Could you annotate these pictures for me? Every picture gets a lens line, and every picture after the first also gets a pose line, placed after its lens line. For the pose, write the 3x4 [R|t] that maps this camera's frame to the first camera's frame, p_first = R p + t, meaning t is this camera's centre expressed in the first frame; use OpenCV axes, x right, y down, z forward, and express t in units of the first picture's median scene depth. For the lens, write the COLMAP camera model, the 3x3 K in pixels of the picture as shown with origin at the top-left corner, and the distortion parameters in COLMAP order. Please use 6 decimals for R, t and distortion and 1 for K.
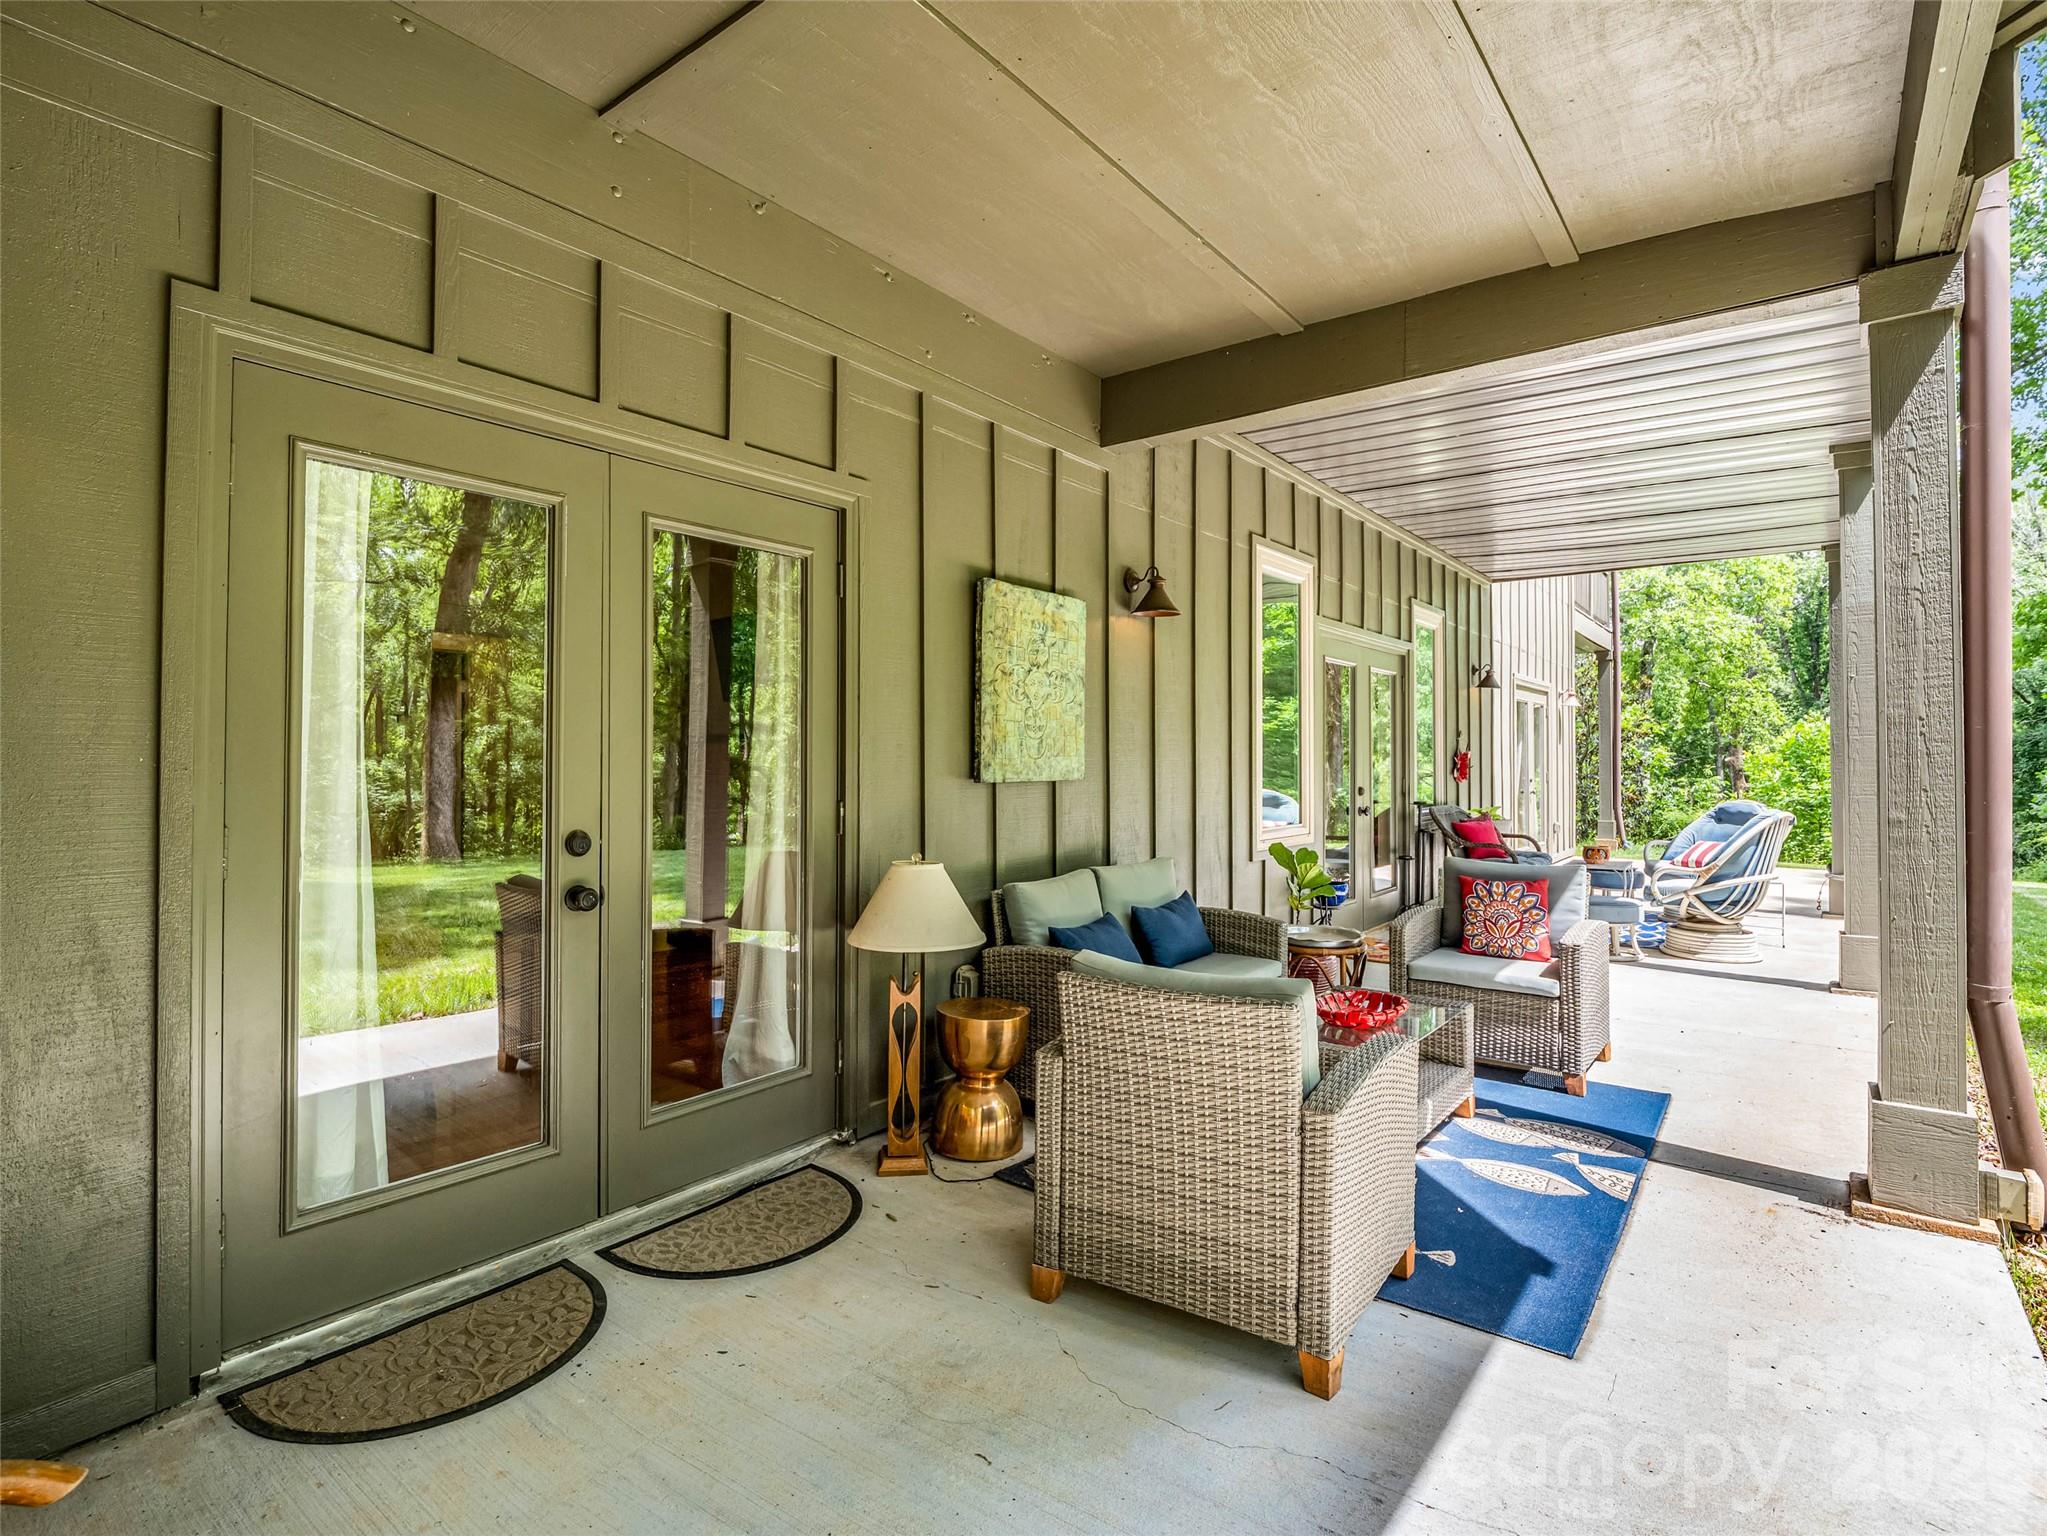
lens RADIAL K [[1008.9, 0, 1012.8], [0, 1008.9, 763.1], [0, 0, 1]] dist [-0.001329, 0.000134]
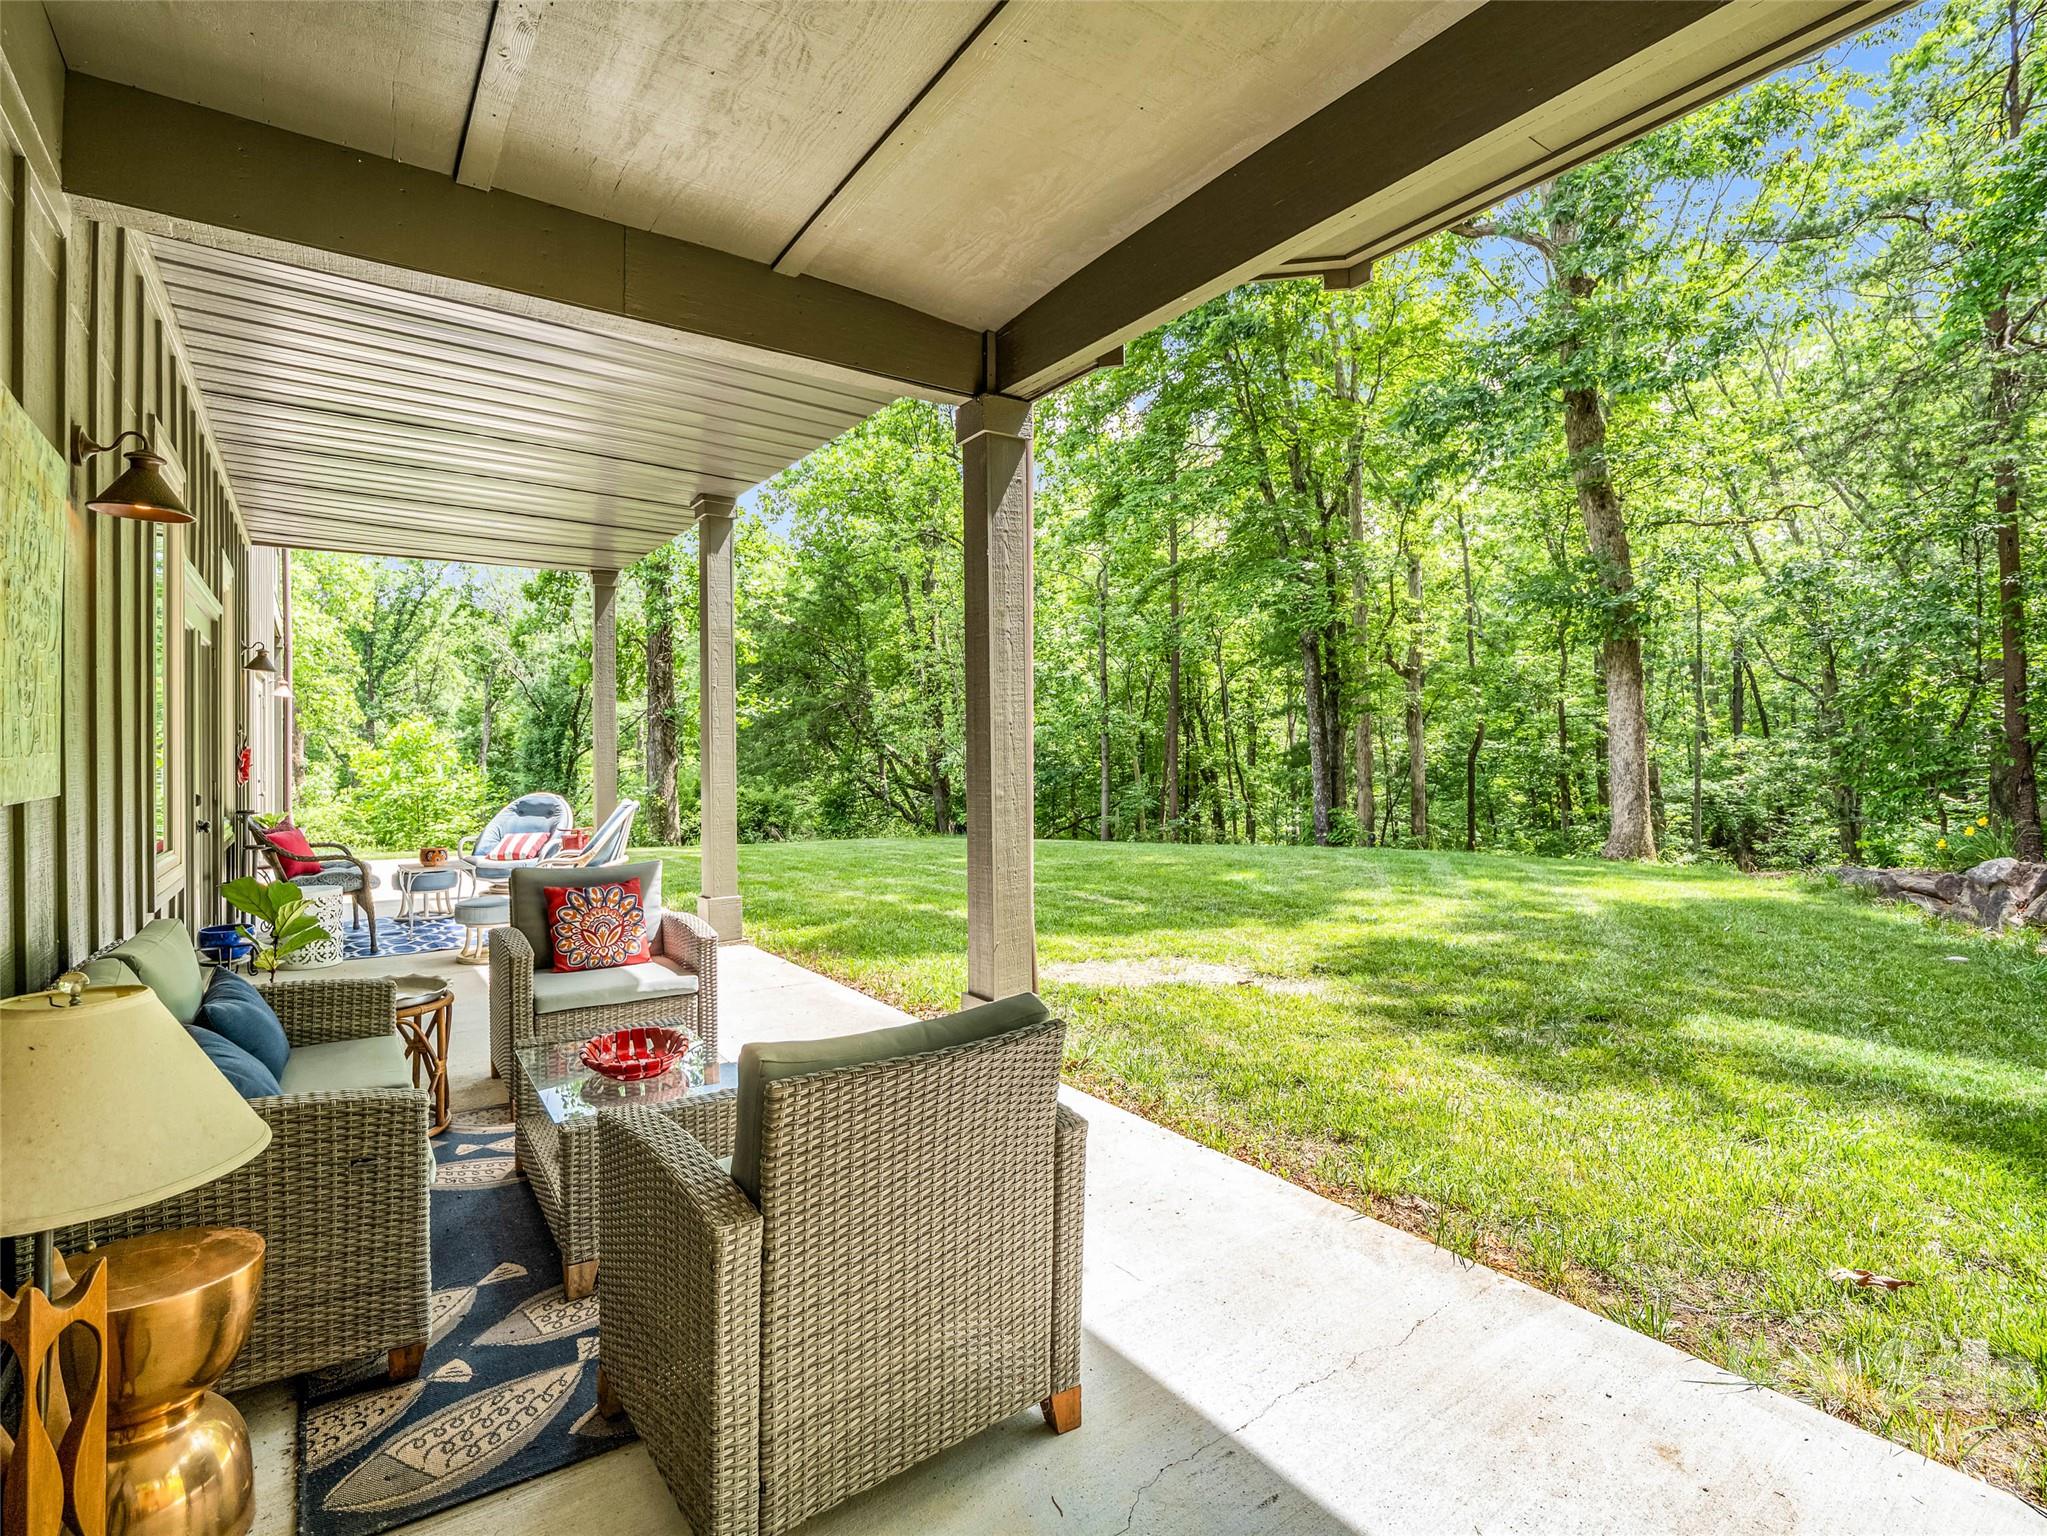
lens RADIAL K [[1008.9, 0, 1012.8], [0, 1008.9, 751.2], [0, 0, 1]] dist [-0.001329, 0.000134]
pose [[0.312476, -0.002310, 0.949923, -0.266703], [0.011038, 0.999938, -0.001199, -0.001398], [-0.949862, 0.010860, 0.312482, 0.335810]]
